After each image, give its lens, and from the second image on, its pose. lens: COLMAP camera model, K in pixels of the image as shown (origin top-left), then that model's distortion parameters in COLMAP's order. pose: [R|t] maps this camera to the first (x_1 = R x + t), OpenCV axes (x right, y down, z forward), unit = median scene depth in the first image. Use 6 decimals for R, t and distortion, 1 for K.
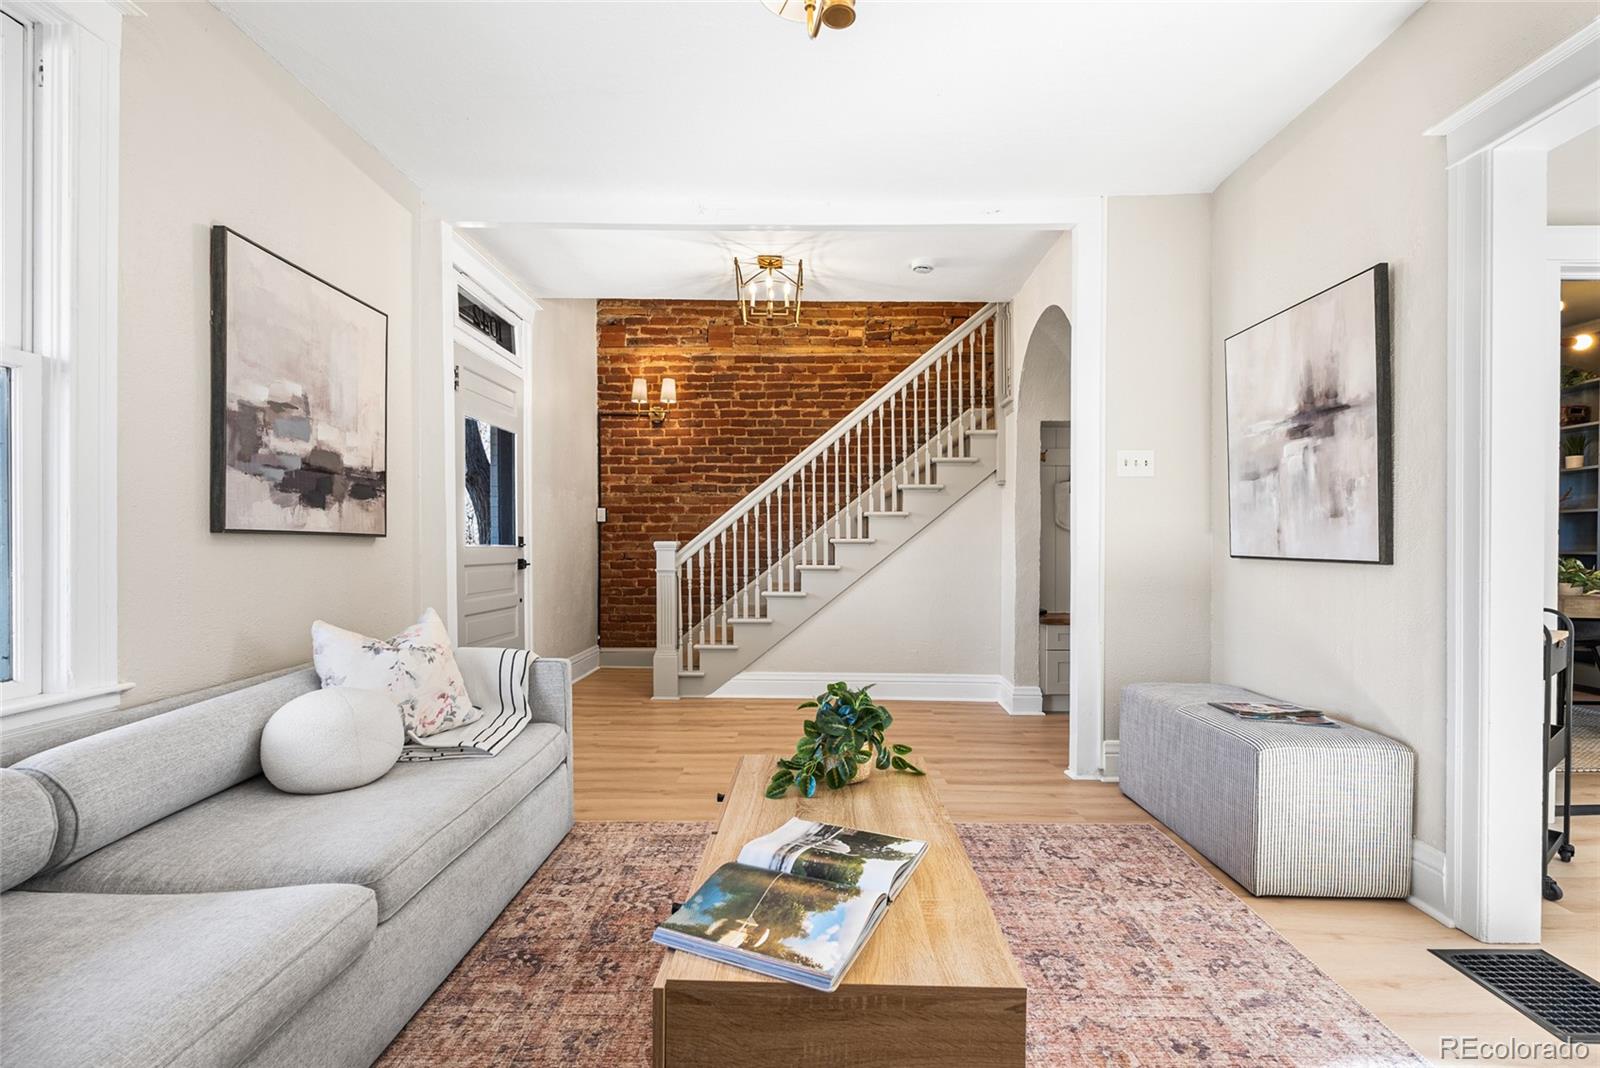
lens RADIAL K [[715.1, 0, 806.8], [0, 715.1, 554.6], [0, 0, 1]] dist [-0.007404, 0.000406]
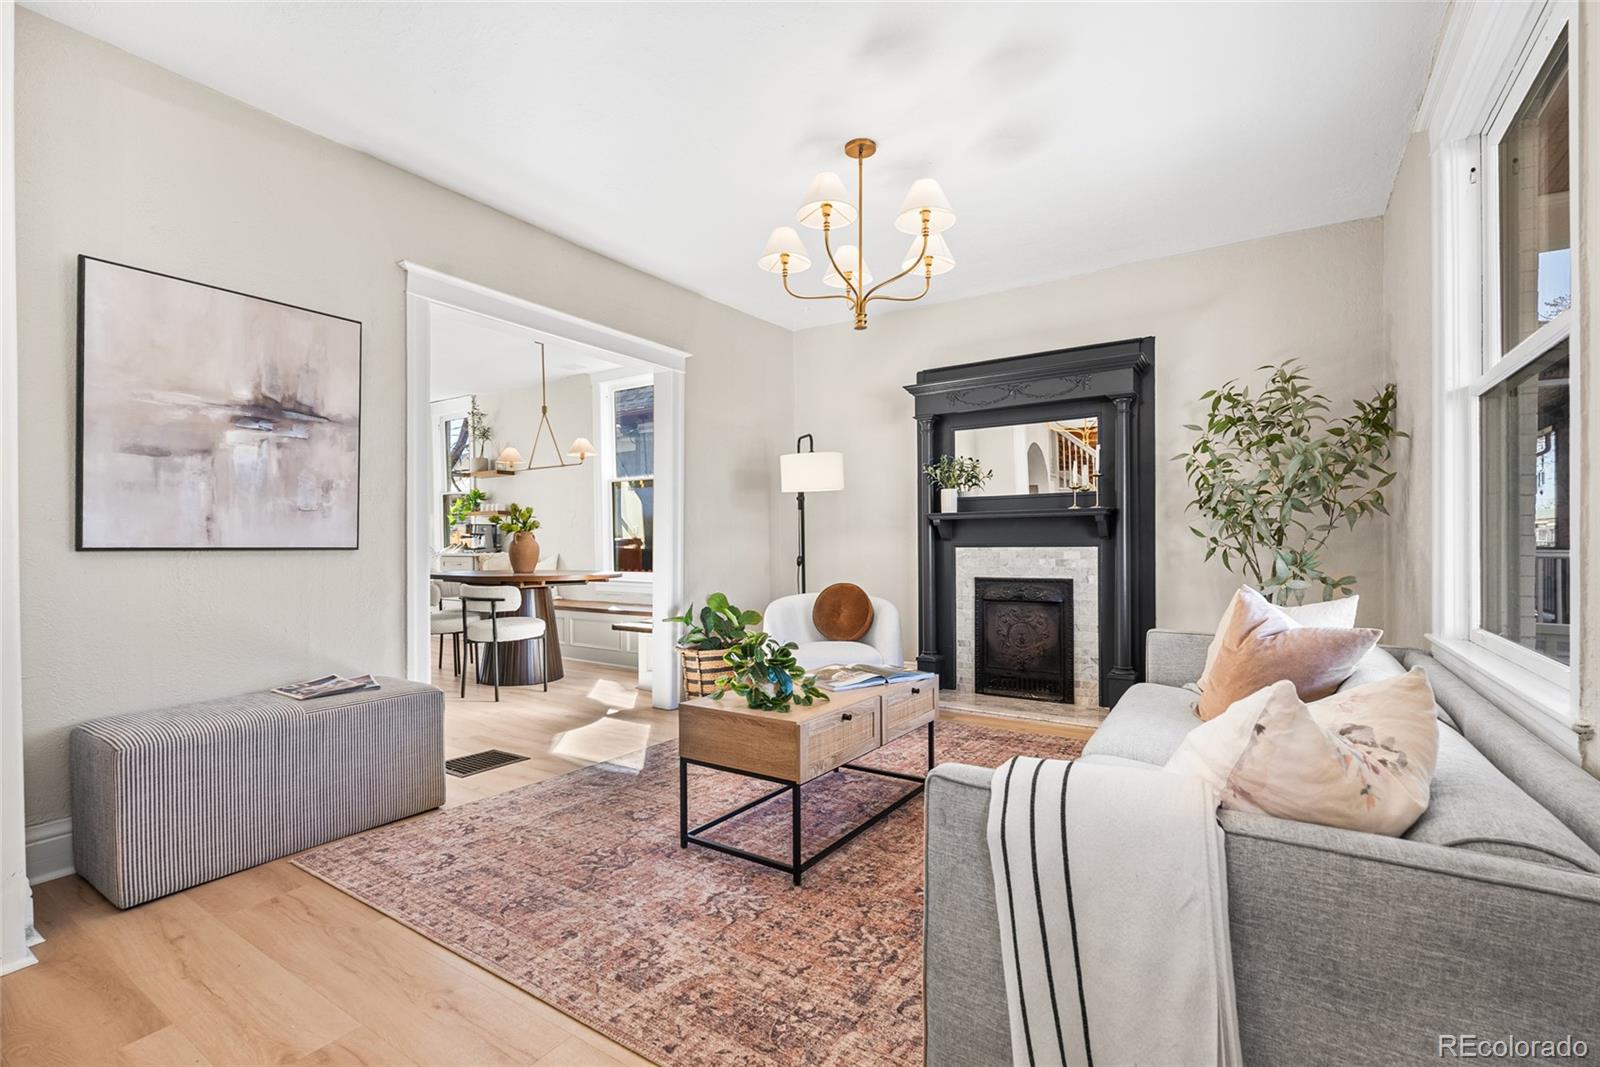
lens RADIAL K [[715.1, 0, 792.2], [0, 715.1, 543.2], [0, 0, 1]] dist [-0.007404, 0.000406]
pose [[-0.830733, -0.000259, 0.556671, -0.265093], [0.010137, 0.999827, 0.015592, -0.004541], [-0.556579, 0.018596, -0.830587, 0.734791]]
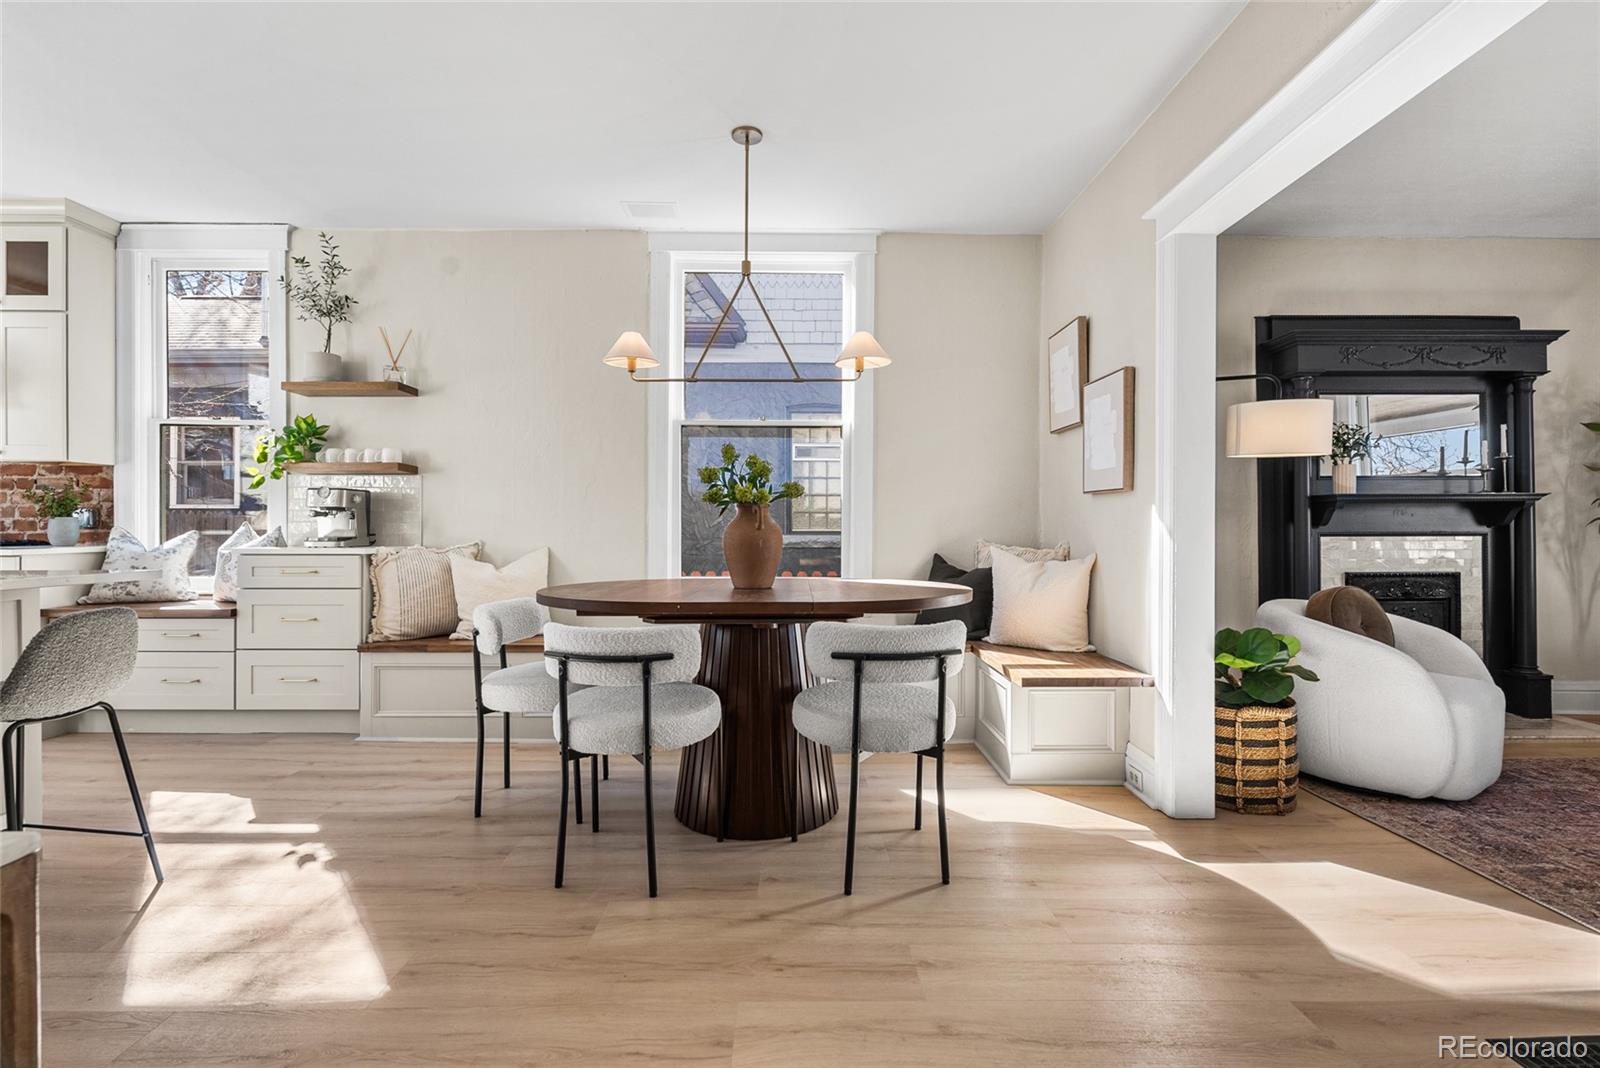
lens RADIAL K [[715.1, 0, 798.0], [0, 715.1, 528.0], [0, 0, 1]] dist [-0.007404, 0.000406]
pose [[-0.999555, 0.001103, -0.029808, 0.672838], [0.001156, 0.999998, -0.001767, 0.008988], [0.029806, -0.001800, -0.999554, 0.580070]]
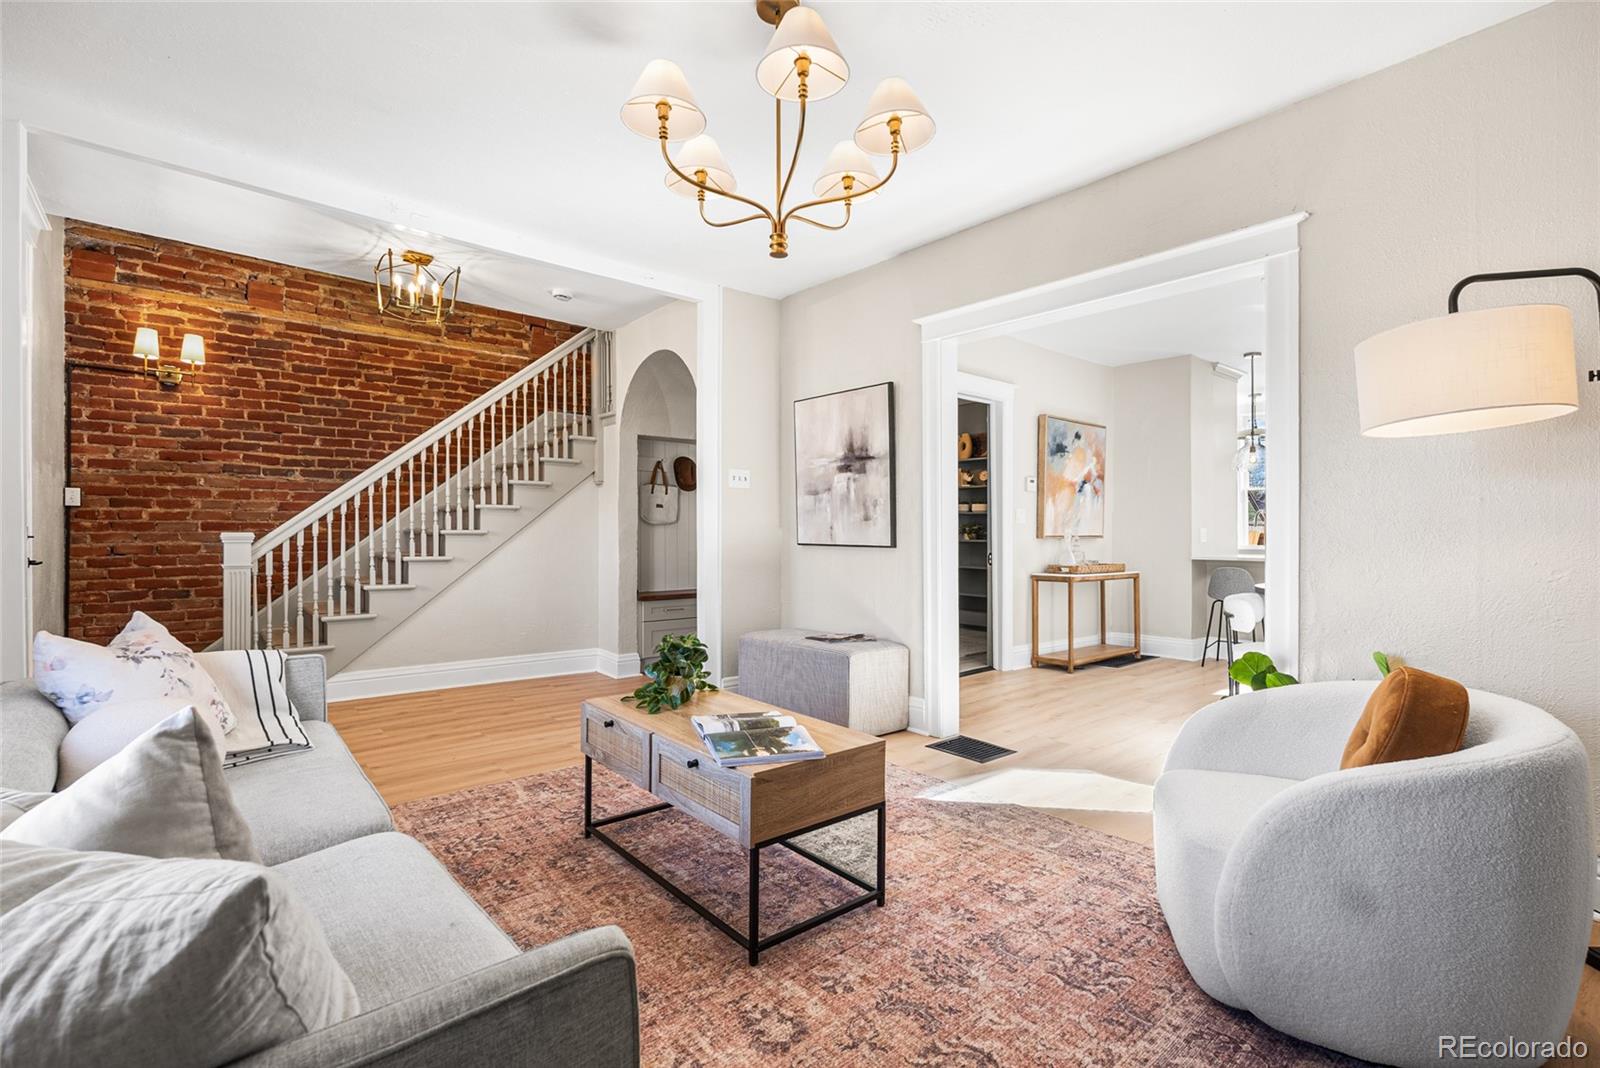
lens RADIAL K [[715.1, 0, 803.1], [0, 715.1, 533.3], [0, 0, 1]] dist [-0.007404, 0.000406]
pose [[0.748113, 0.000715, 0.663571, -0.251351], [0.008934, 0.999898, -0.011150, -0.002030], [-0.663512, 0.014270, 0.748030, -0.092428]]
